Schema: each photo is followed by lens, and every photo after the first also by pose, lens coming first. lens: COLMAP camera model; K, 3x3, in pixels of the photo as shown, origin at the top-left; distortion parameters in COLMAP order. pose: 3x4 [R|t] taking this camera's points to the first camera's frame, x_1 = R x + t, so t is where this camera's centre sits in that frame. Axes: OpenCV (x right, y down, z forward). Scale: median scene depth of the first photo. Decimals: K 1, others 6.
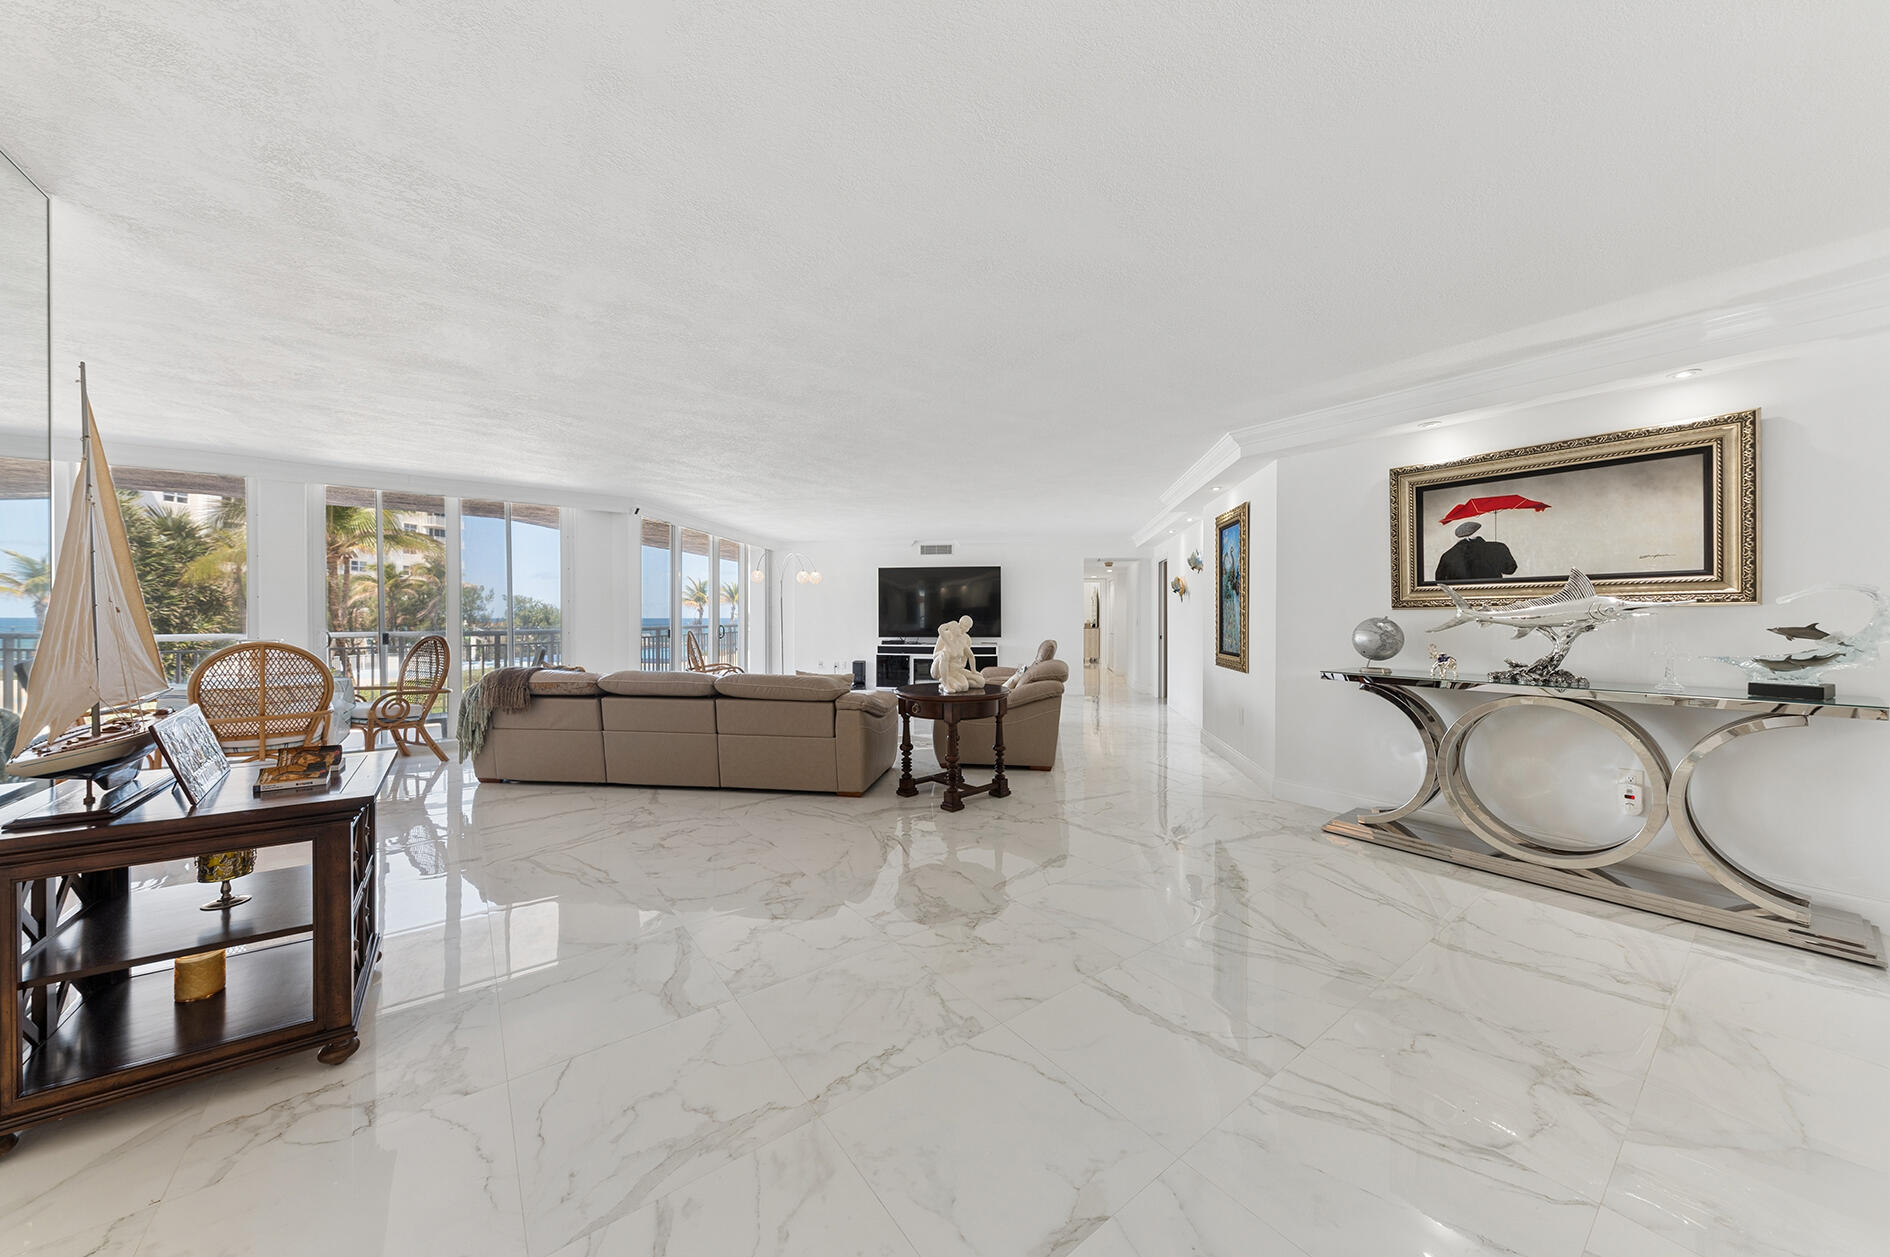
lens RADIAL K [[649.6, 0, 946.5], [0, 649.6, 618.5], [0, 0, 1]] dist [0.004980, -0.002160]
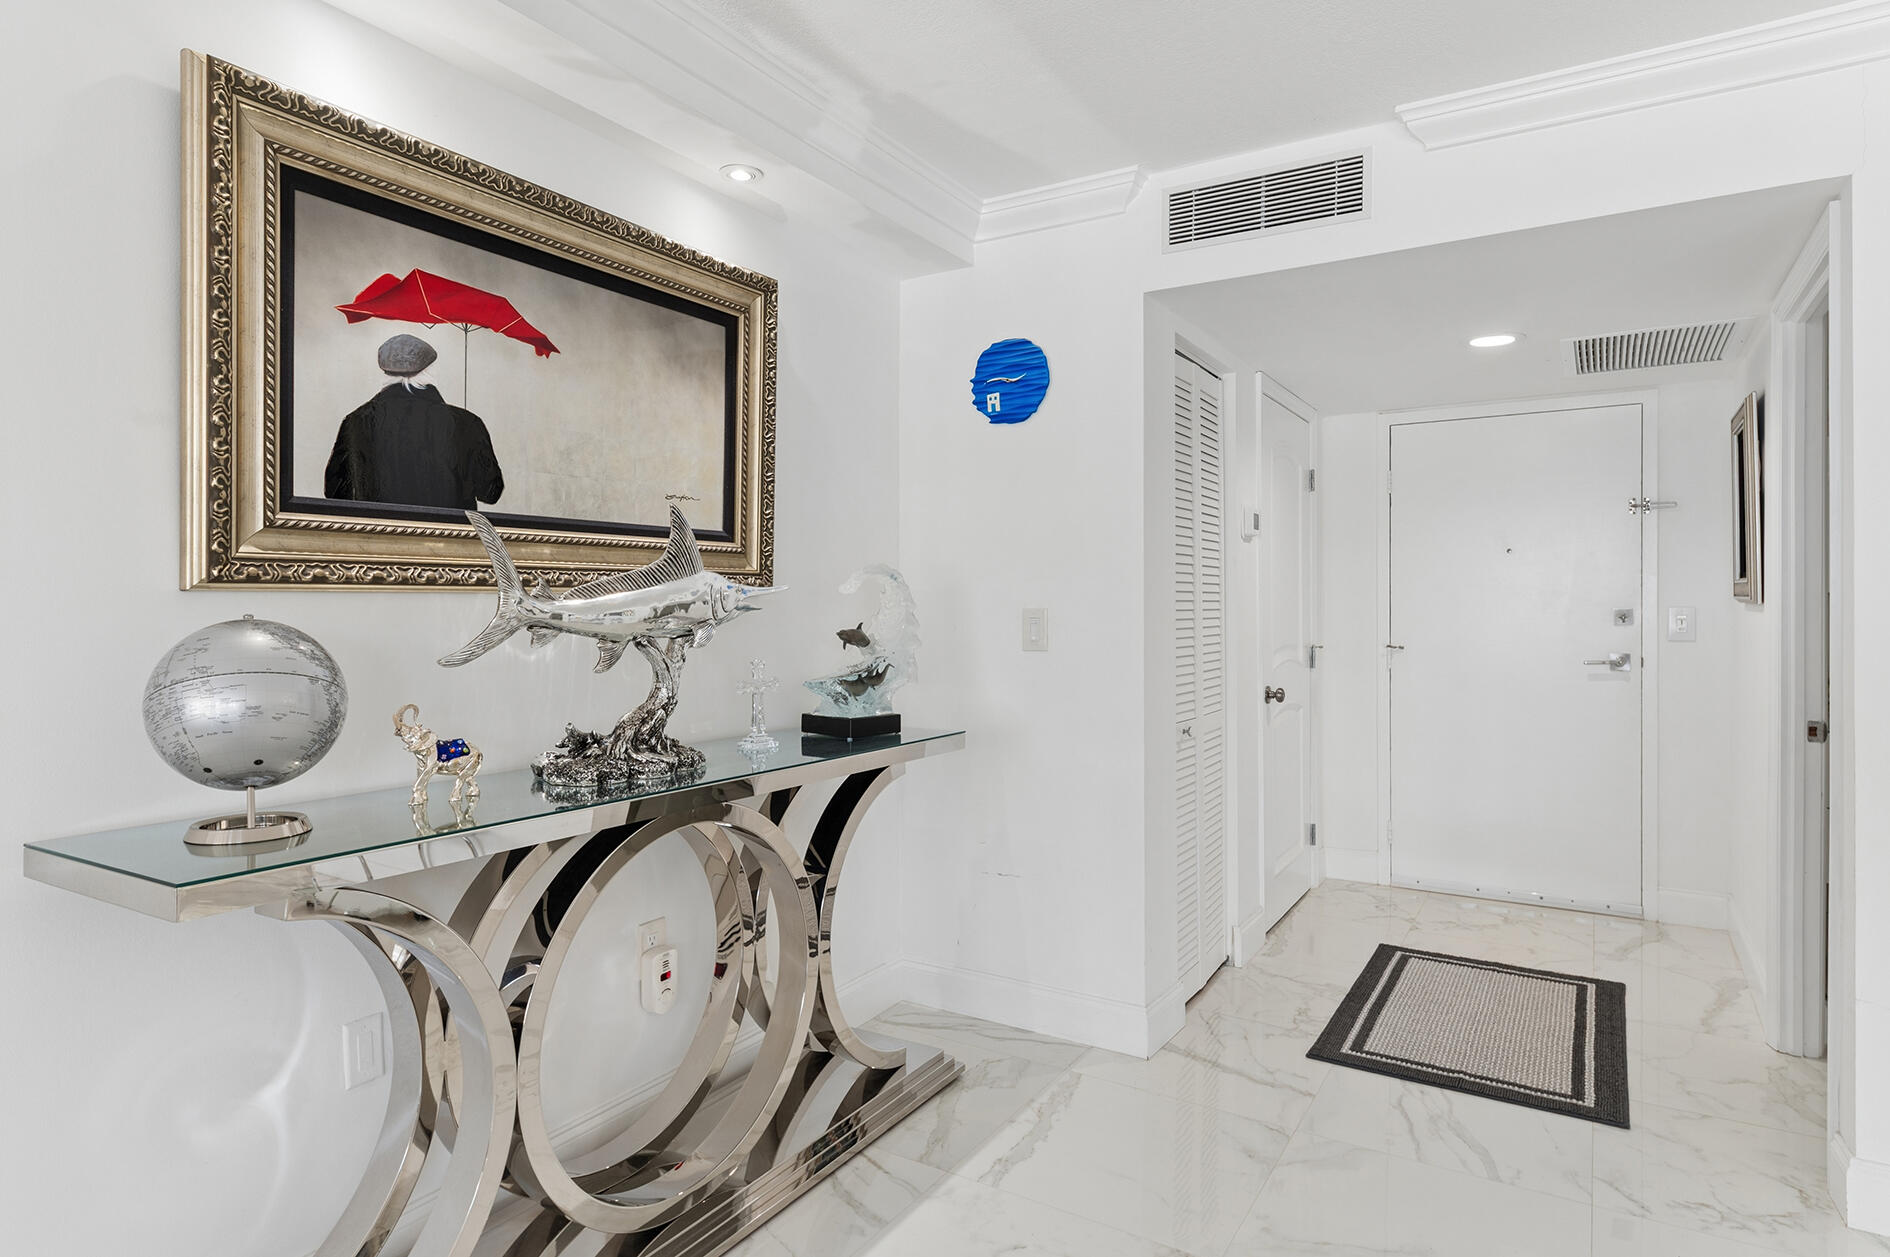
lens RADIAL K [[1040.2, 0, 949.1], [0, 1040.2, 619.5], [0, 0, 1]] dist [0.006170, -0.000307]
pose [[-0.360715, -0.008132, 0.932641, 0.202637], [0.005262, 0.999928, 0.010754, -0.005552], [-0.932661, 0.008787, -0.360646, 0.961467]]
